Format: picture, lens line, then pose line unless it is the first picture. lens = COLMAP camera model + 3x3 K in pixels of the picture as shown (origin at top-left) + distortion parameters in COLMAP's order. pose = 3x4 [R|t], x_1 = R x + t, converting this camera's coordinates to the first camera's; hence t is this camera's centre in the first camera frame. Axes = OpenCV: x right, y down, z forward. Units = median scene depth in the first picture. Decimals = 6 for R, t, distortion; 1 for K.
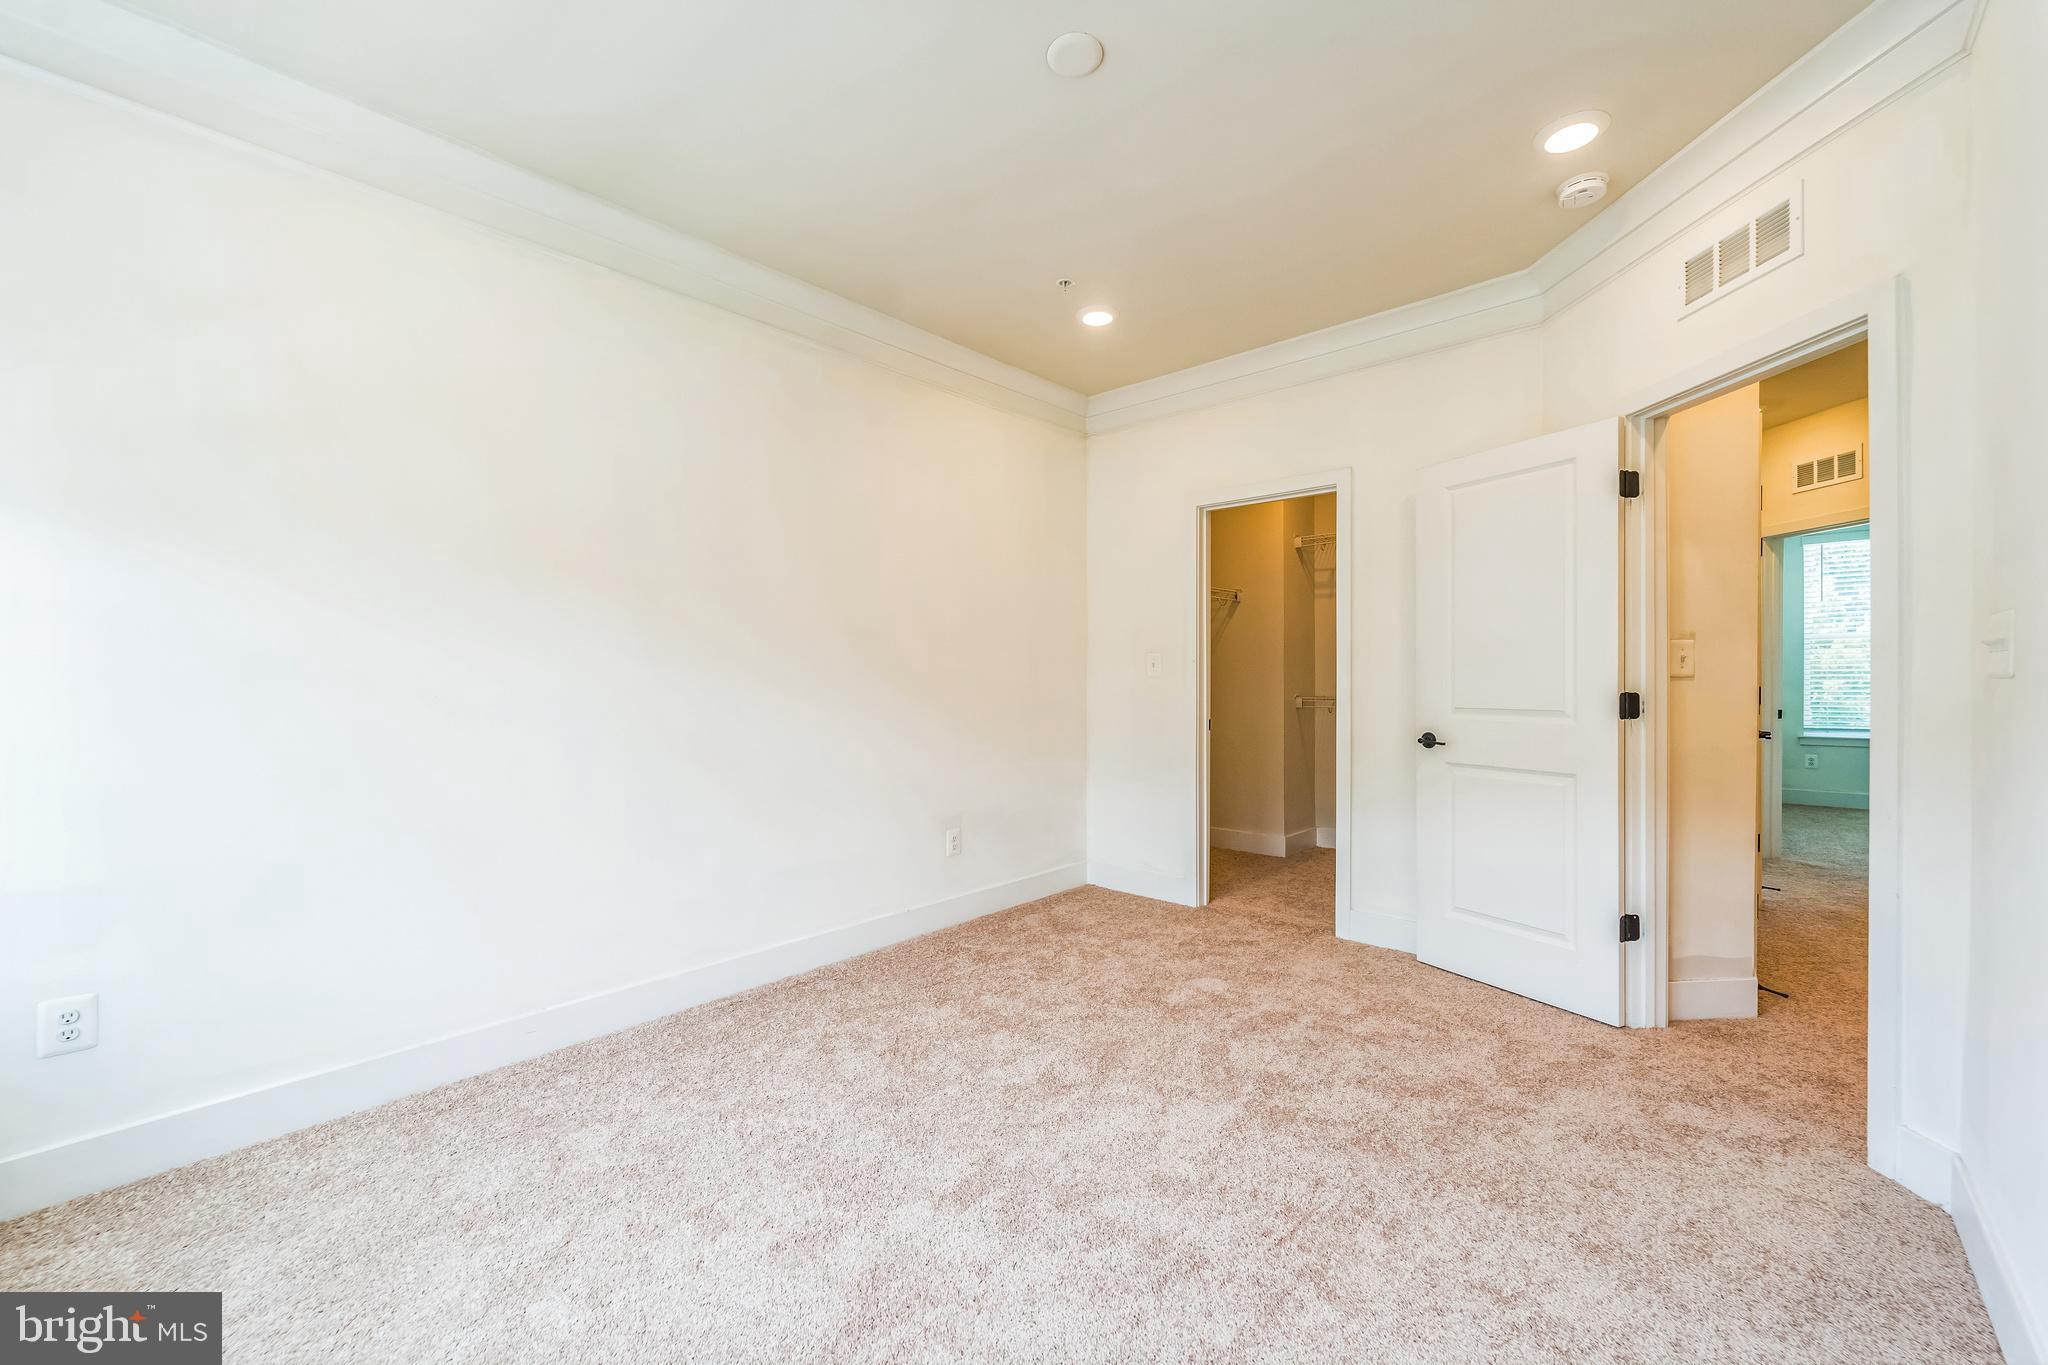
lens RADIAL K [[822.6, 0, 1028.6], [0, 822.6, 680.6], [0, 0, 1]] dist [0.000352, -0.000646]
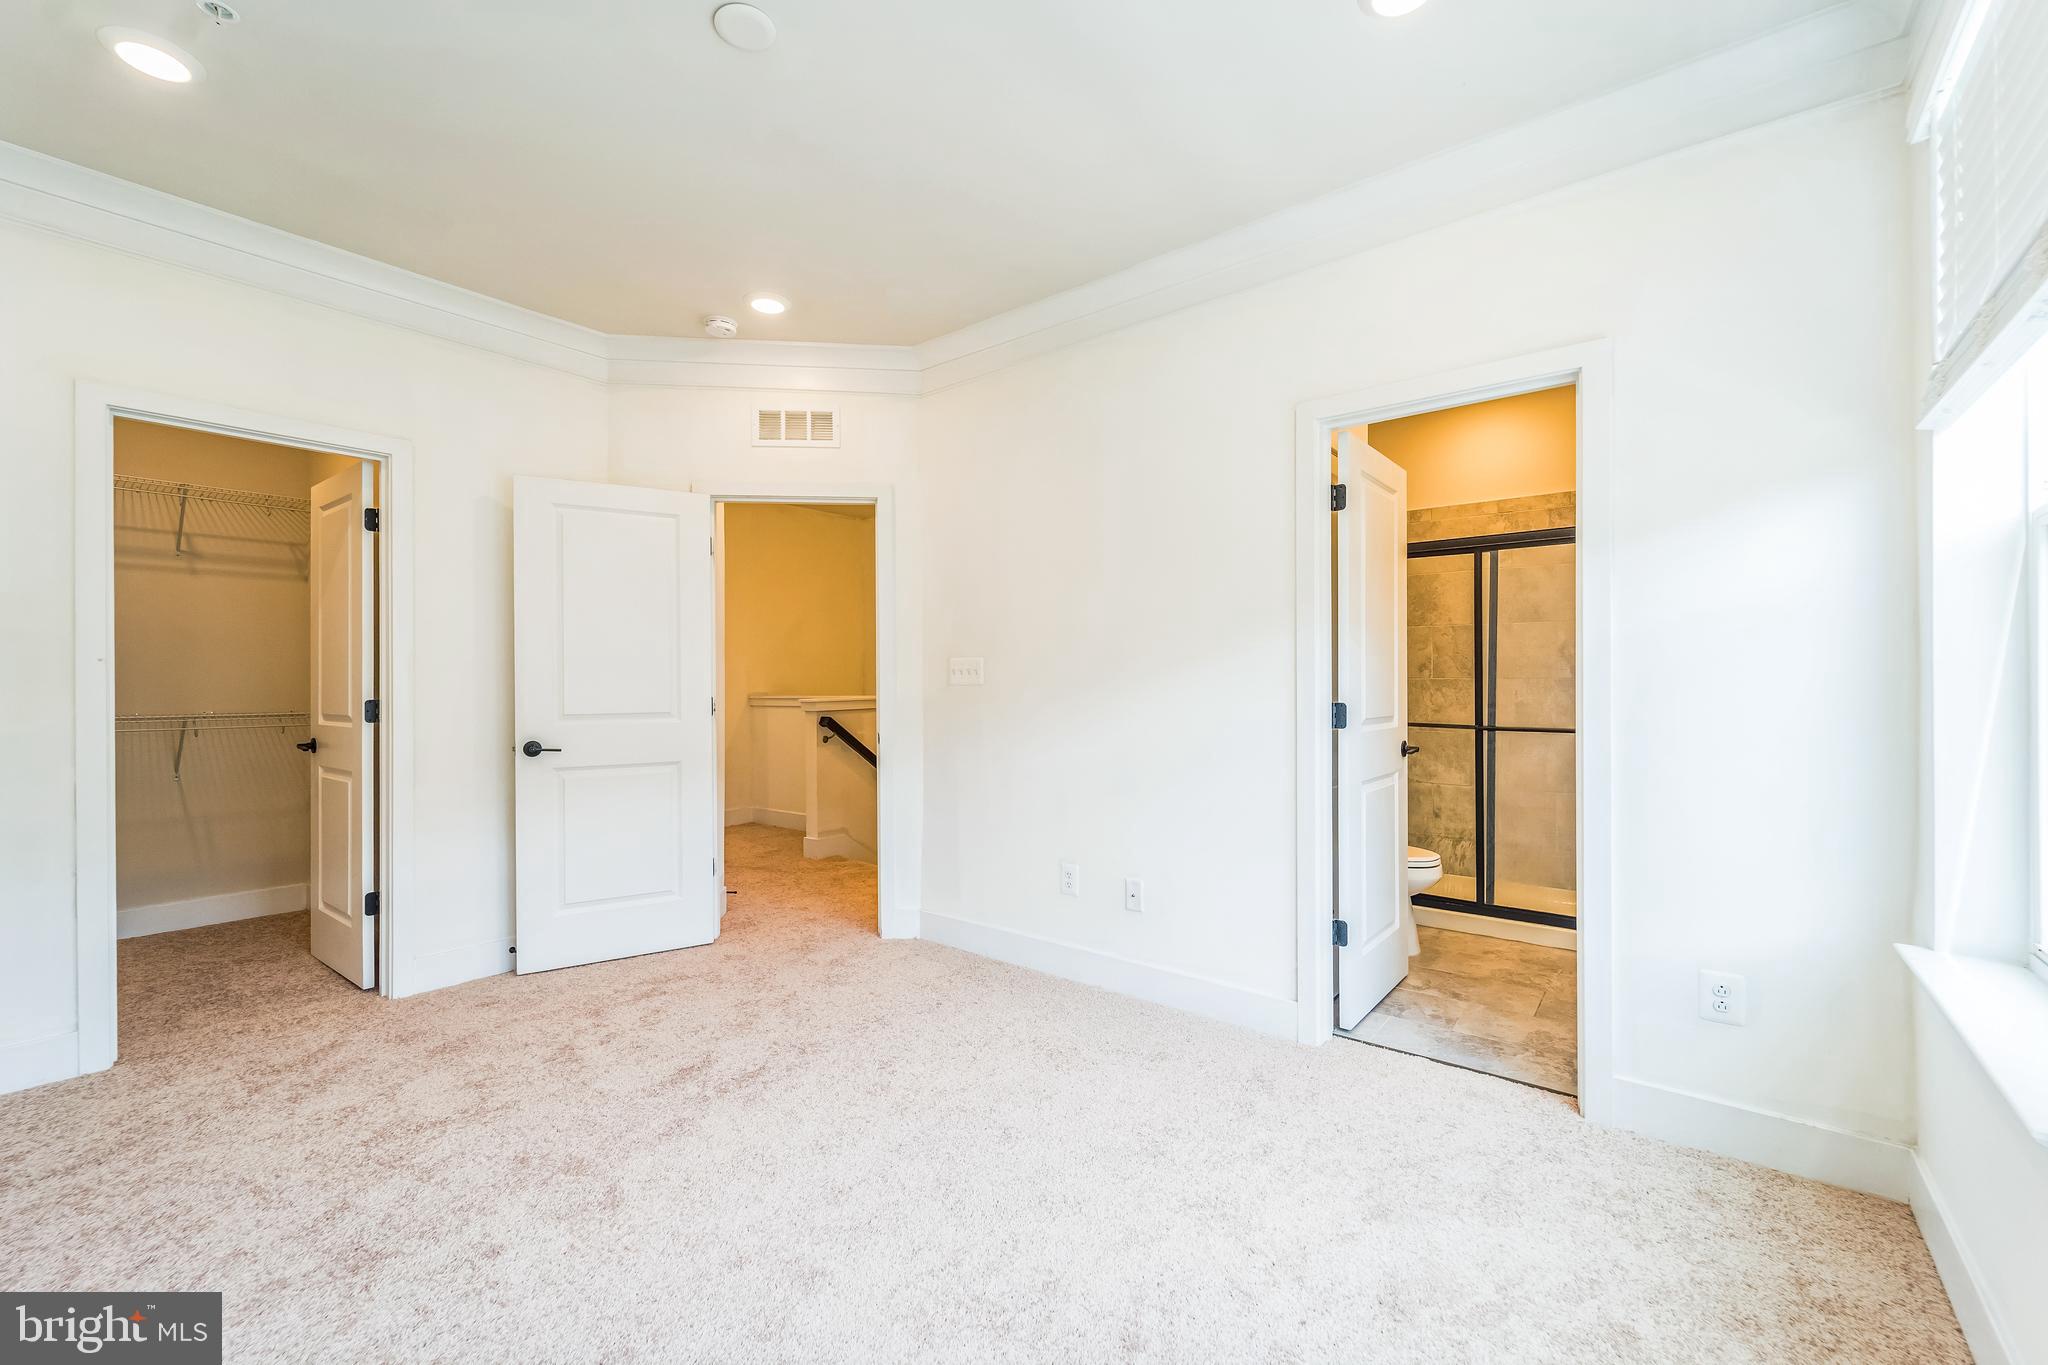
lens RADIAL K [[822.6, 0, 1028.6], [0, 822.6, 680.6], [0, 0, 1]] dist [0.000352, -0.000646]
pose [[-0.055360, 0.002030, 0.998464, -0.640743], [0.004242, 0.999989, -0.001798, -0.008309], [-0.998457, 0.004136, -0.055368, 0.521546]]
